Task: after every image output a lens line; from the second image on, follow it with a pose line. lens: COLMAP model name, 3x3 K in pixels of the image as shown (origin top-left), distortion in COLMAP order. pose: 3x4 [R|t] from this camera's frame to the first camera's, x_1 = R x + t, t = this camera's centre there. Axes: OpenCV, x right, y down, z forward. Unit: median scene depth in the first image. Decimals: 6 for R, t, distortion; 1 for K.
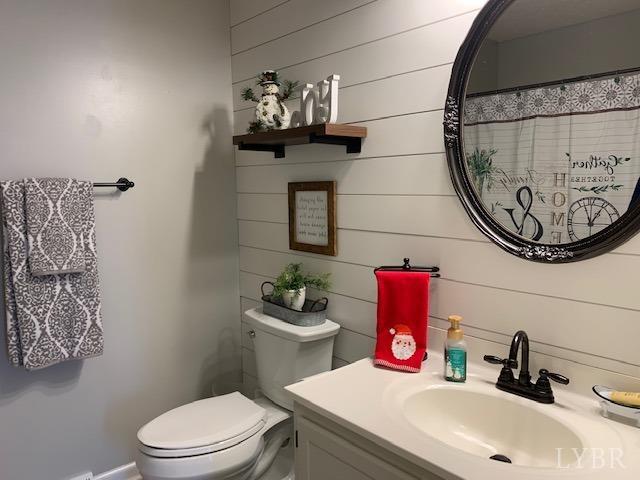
lens RADIAL K [[490.9, 0, 322.4], [0, 490.9, 240.7], [0, 0, 1]] dist [0.071137, -0.071967]
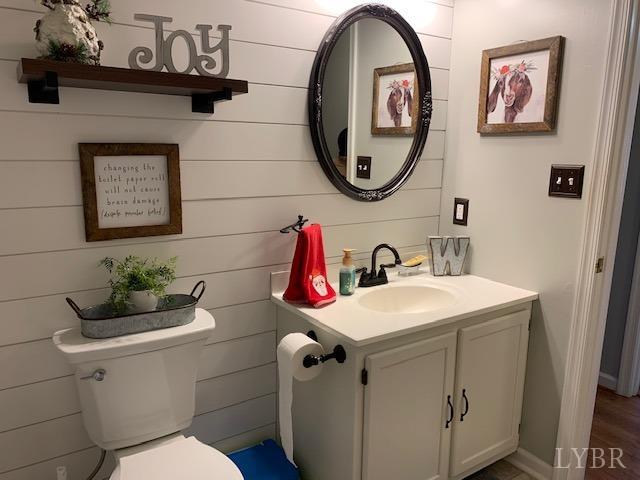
lens RADIAL K [[490.9, 0, 322.9], [0, 490.9, 241.2], [0, 0, 1]] dist [0.071137, -0.071967]
pose [[0.119018, -0.174305, 0.977472, -0.769792], [0.099568, 0.981603, 0.162918, -0.068938], [-0.987887, 0.077935, 0.134184, 0.632478]]
